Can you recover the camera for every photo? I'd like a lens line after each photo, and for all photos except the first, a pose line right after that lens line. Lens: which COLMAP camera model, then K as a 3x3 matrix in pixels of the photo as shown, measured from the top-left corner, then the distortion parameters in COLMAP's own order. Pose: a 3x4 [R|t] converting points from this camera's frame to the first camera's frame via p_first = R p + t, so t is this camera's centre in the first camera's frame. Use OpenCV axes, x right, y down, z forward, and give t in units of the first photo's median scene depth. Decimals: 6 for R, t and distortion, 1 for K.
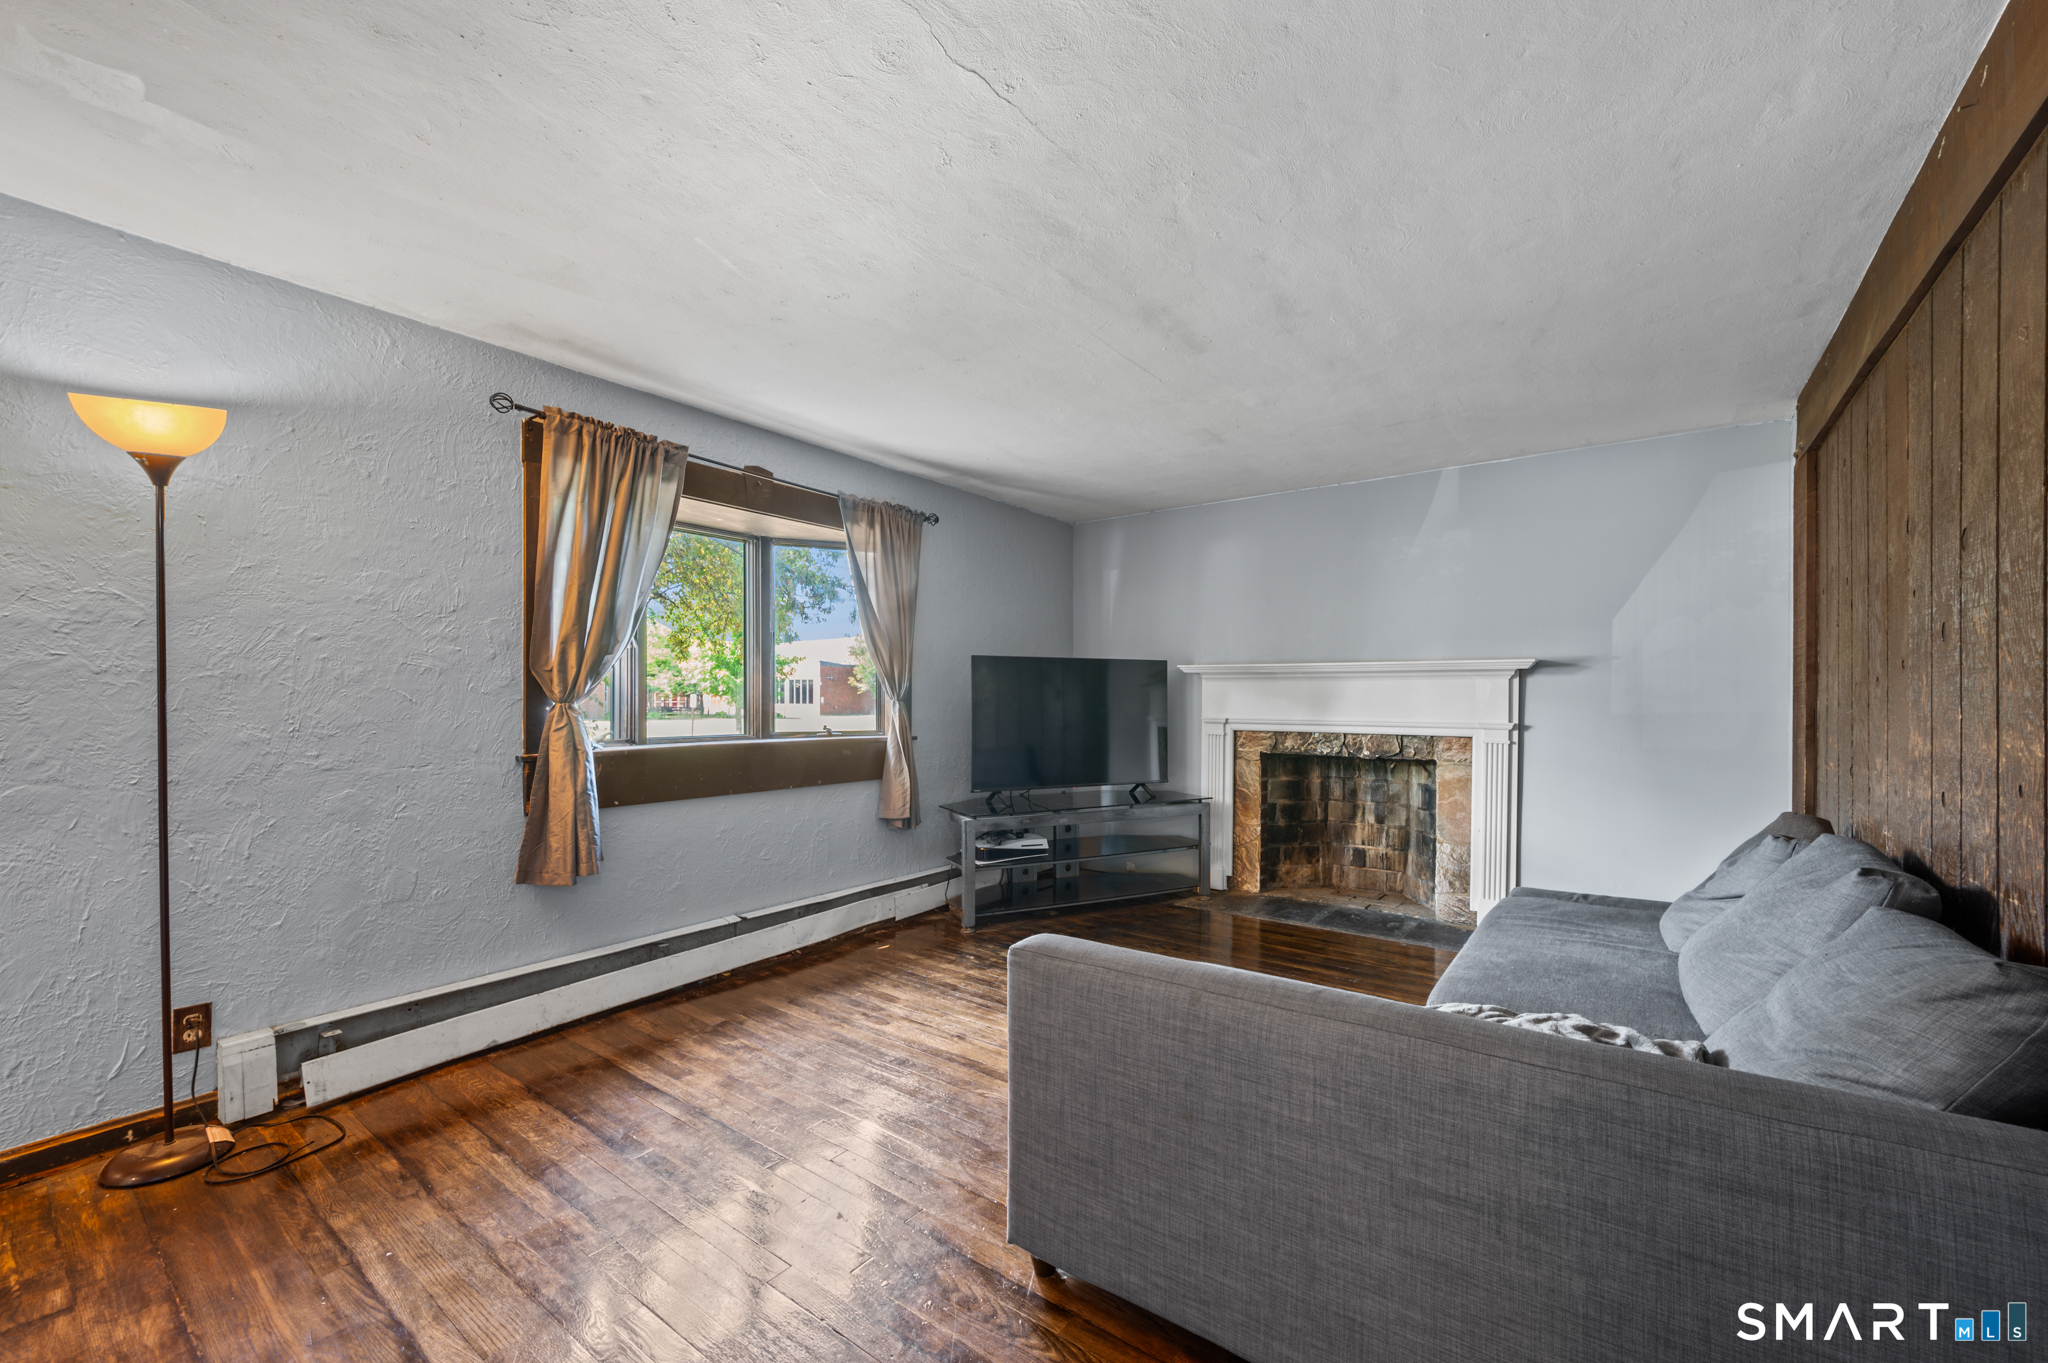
lens RADIAL K [[823.3, 0, 1027.7], [0, 823.3, 699.4], [0, 0, 1]] dist [0.000130, 0.000483]
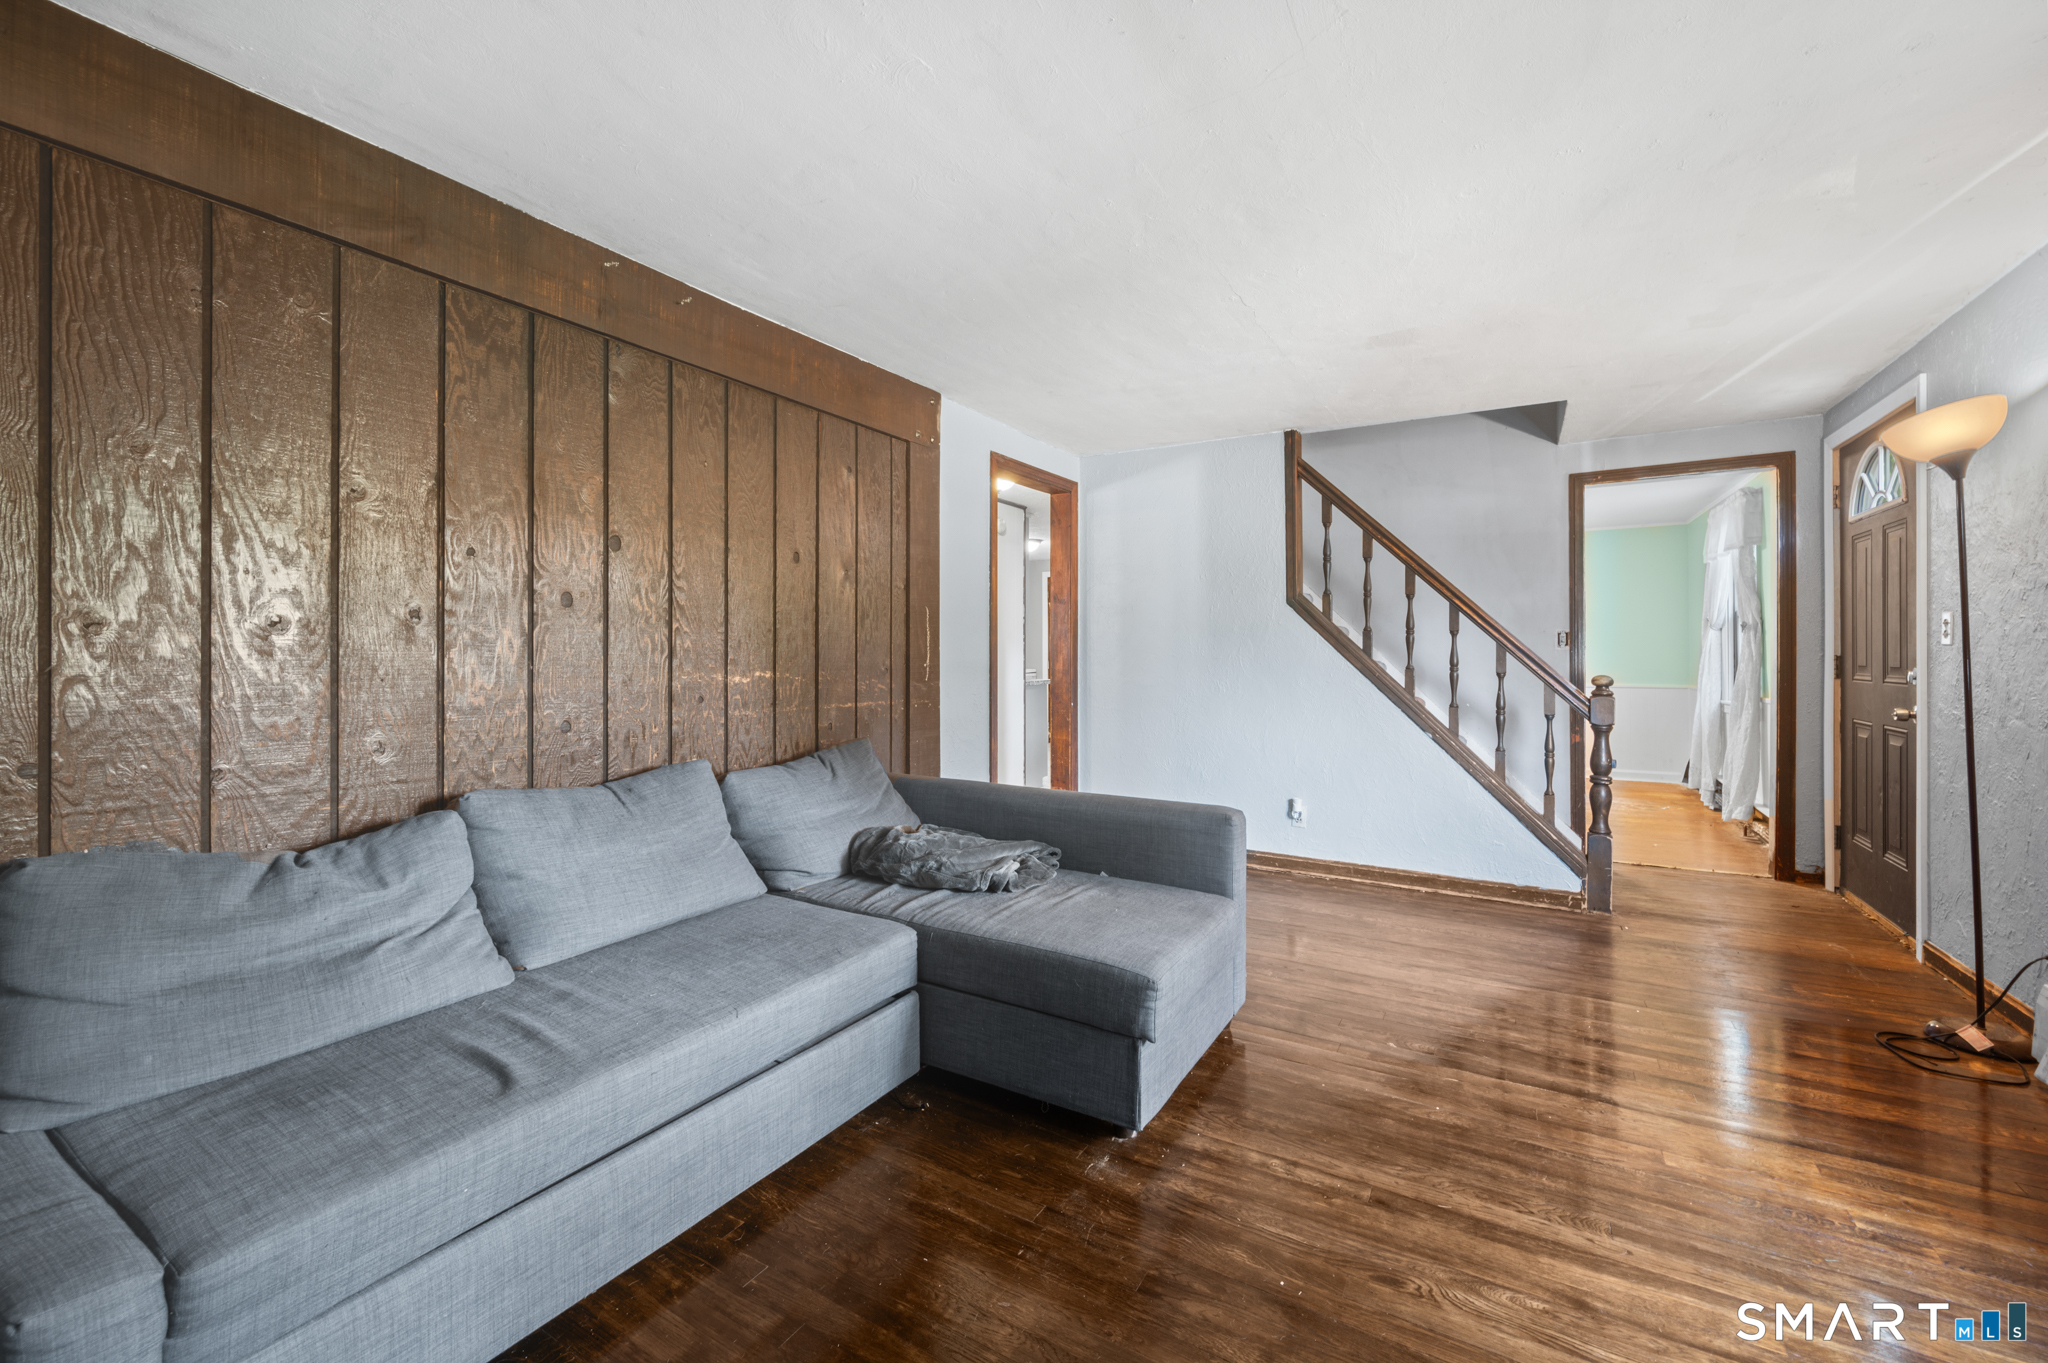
lens RADIAL K [[823.3, 0, 1036.1], [0, 823.3, 654.5], [0, 0, 1]] dist [0.000130, 0.000483]
pose [[-0.993519, -0.001186, -0.113658, 0.249285], [-0.001091, 0.999999, -0.000899, 0.003084], [0.113659, -0.000770, -0.993520, 1.156534]]
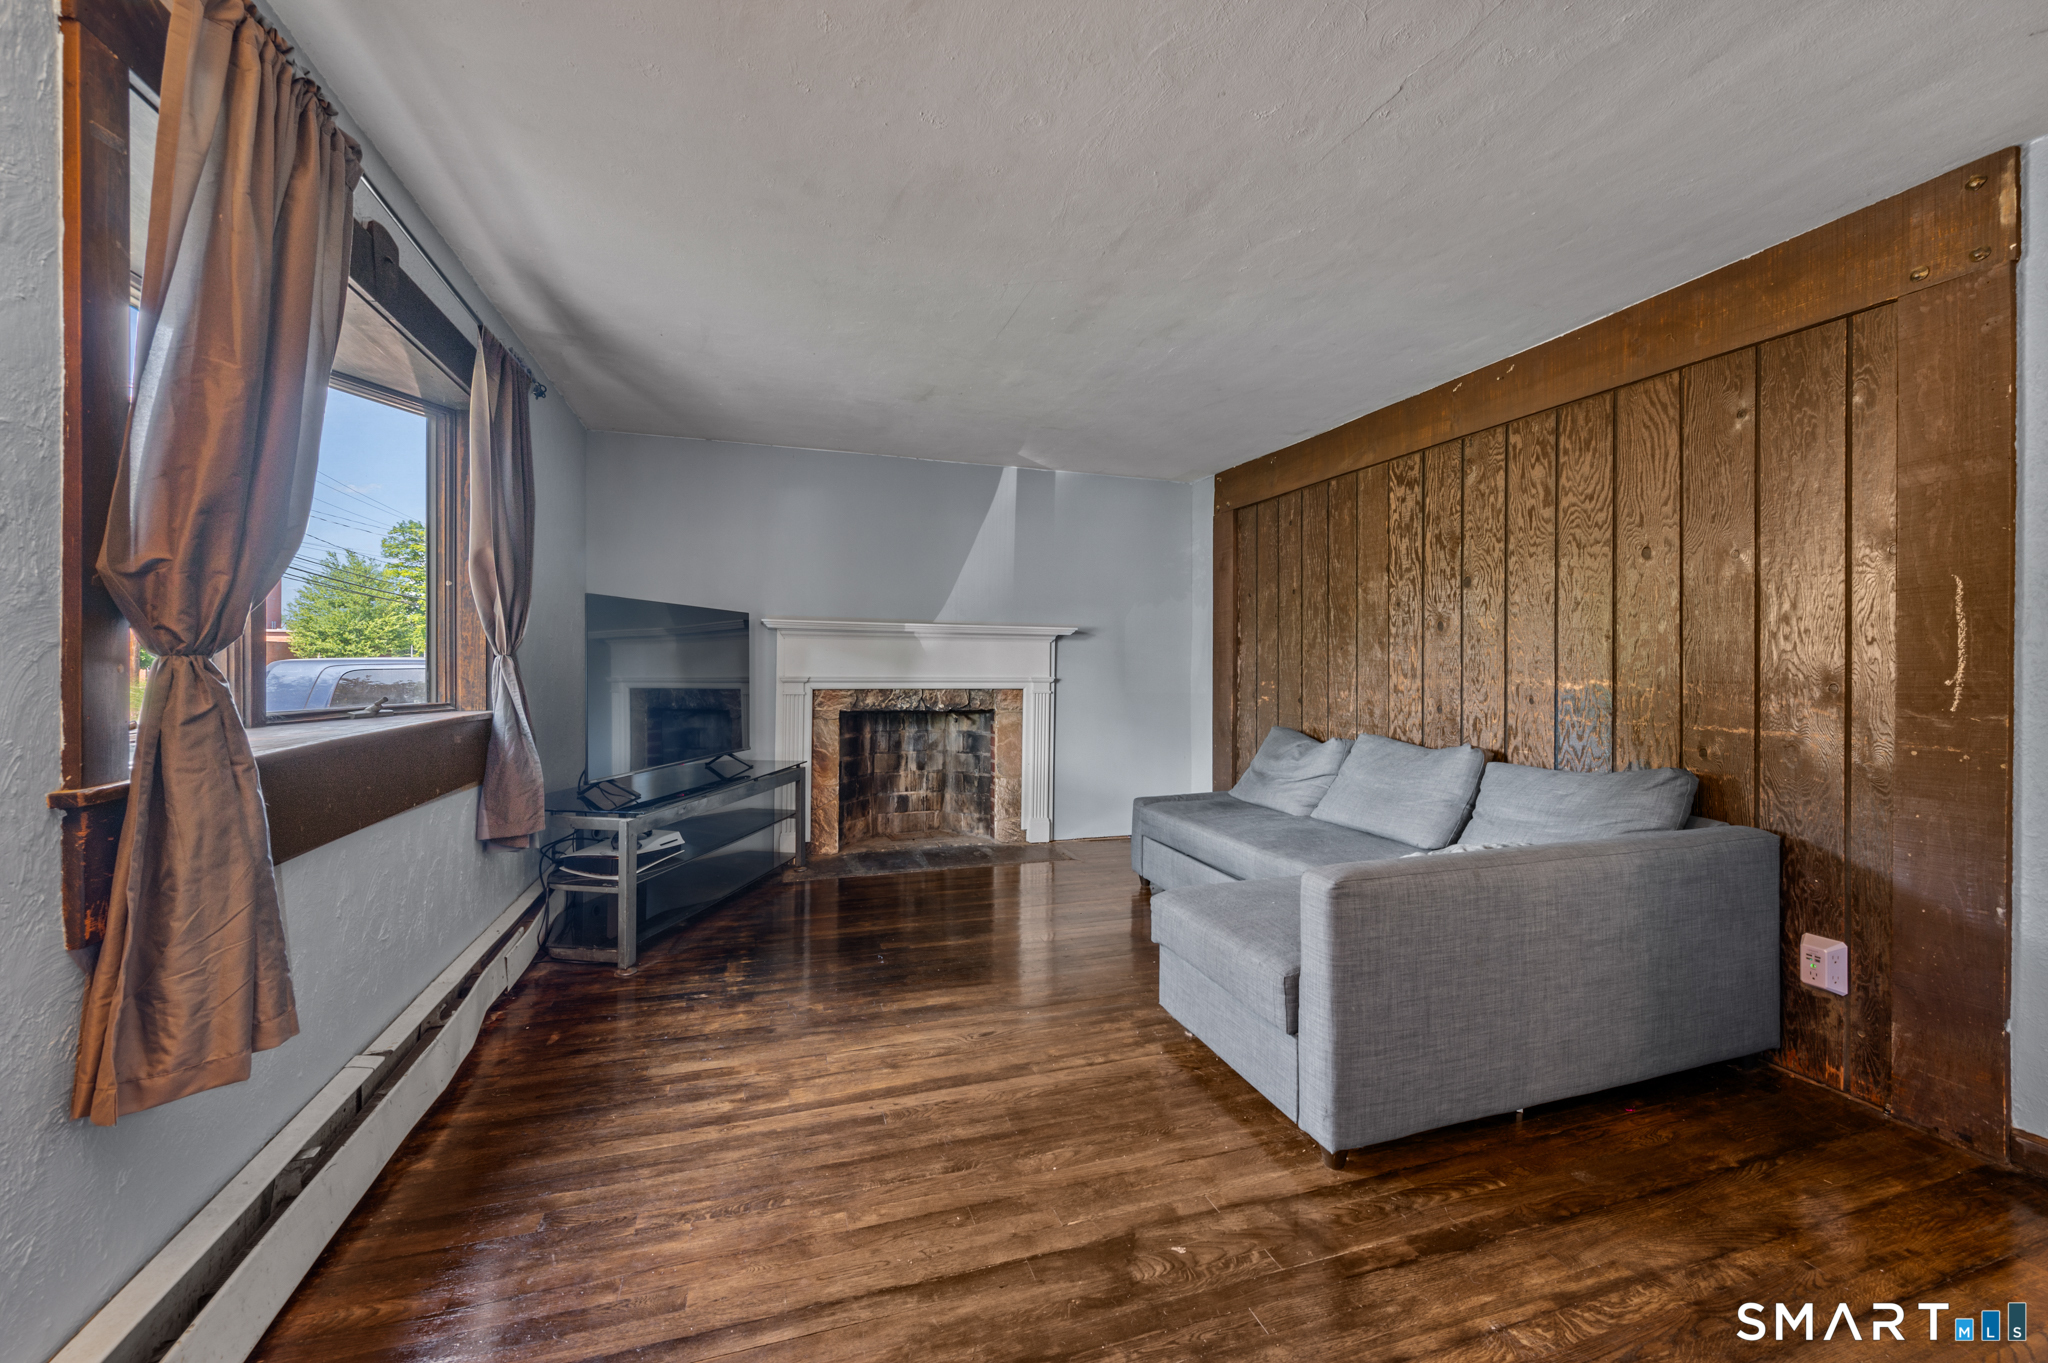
lens RADIAL K [[823.3, 0, 1032.4], [0, 823.3, 663.8], [0, 0, 1]] dist [0.000130, 0.000483]
pose [[0.567628, -0.000285, 0.823285, -0.533129], [-0.005043, 0.999980, 0.003824, 0.003912], [-0.823270, -0.006322, 0.567615, 0.330124]]
